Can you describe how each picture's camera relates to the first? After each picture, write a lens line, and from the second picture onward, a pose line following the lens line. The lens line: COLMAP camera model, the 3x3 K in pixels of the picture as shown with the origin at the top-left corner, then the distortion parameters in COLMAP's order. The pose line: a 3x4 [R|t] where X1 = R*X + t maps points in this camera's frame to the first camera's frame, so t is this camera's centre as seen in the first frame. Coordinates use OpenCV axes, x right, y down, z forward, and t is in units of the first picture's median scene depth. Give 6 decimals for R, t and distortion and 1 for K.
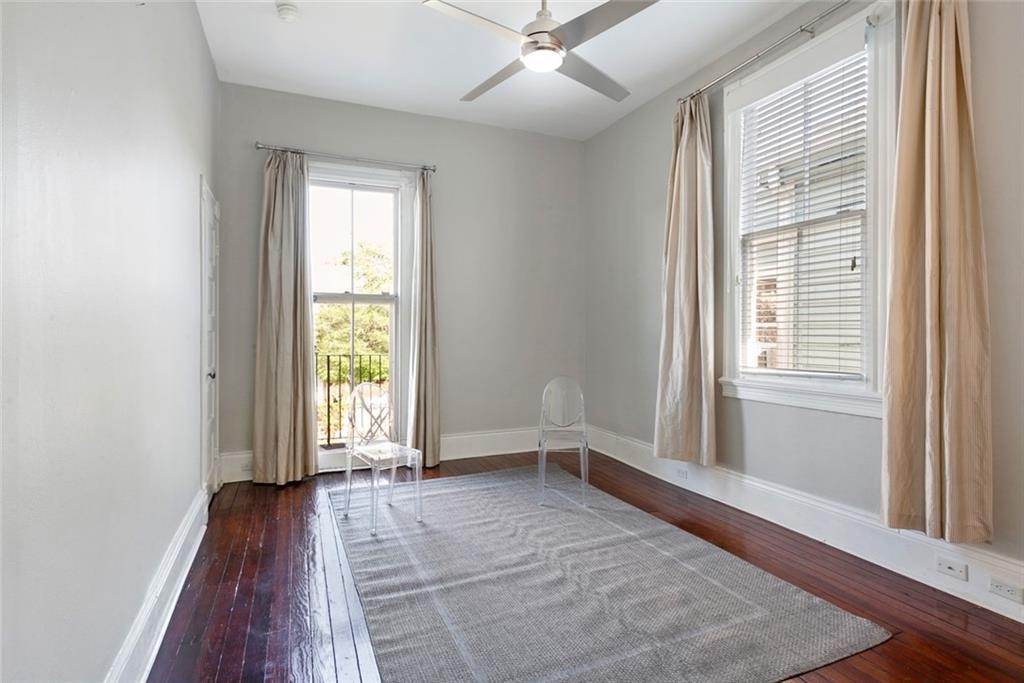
lens RADIAL K [[507.0, 0, 510.7], [0, 507.0, 334.1], [0, 0, 1]] dist [-0.000864, -0.000030]
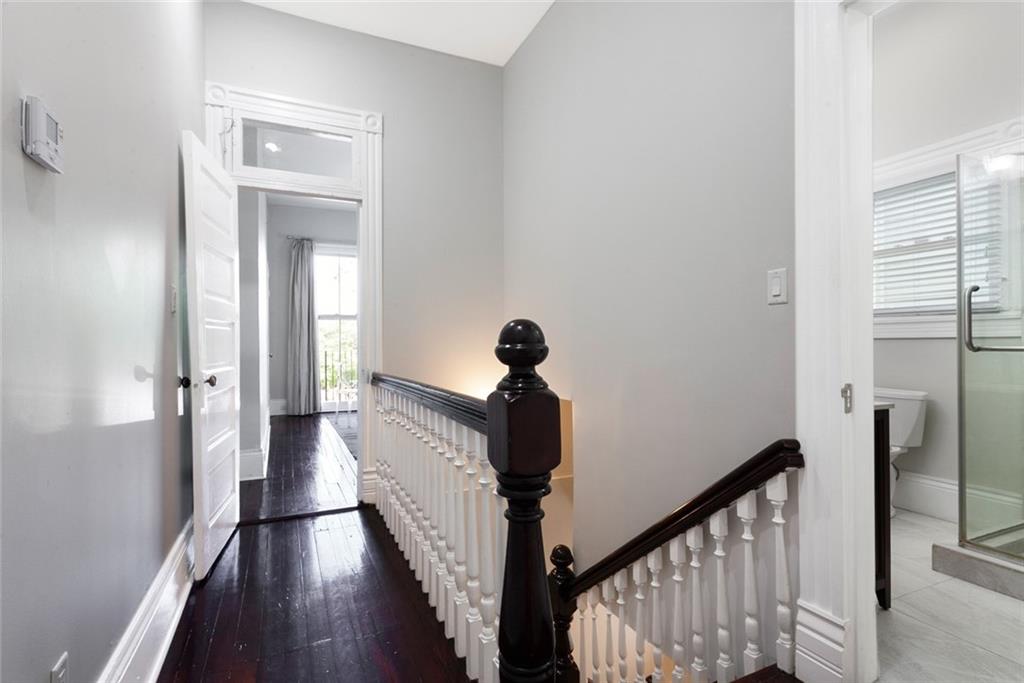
lens RADIAL K [[507.8, 0, 510.6], [0, 507.8, 345.6], [0, 0, 1]] dist [-0.018748, 0.000137]
pose [[0.999883, -0.007042, 0.013611, 0.357642], [0.006994, 0.999969, 0.003585, 0.037456], [-0.013636, -0.003489, 0.999901, -1.064260]]
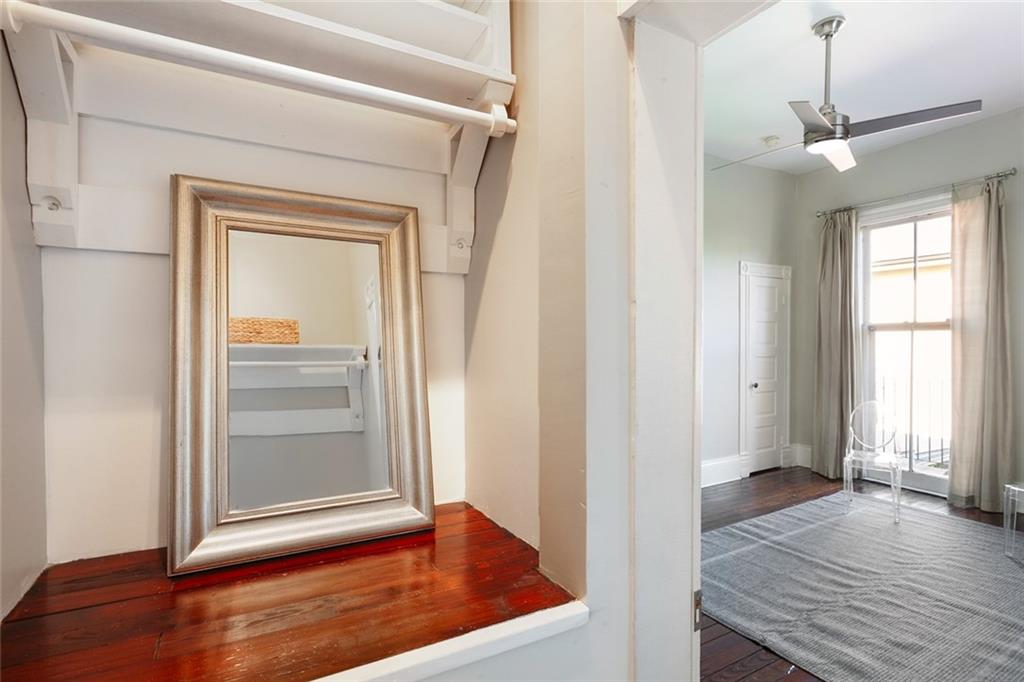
lens RADIAL K [[507.0, 0, 510.7], [0, 507.0, 333.6], [0, 0, 1]] dist [-0.000864, -0.000030]
pose [[0.103731, -0.020063, -0.994403, 0.846139], [0.001569, 0.999799, -0.020008, -0.046432], [0.994604, 0.000515, 0.103742, 0.087668]]
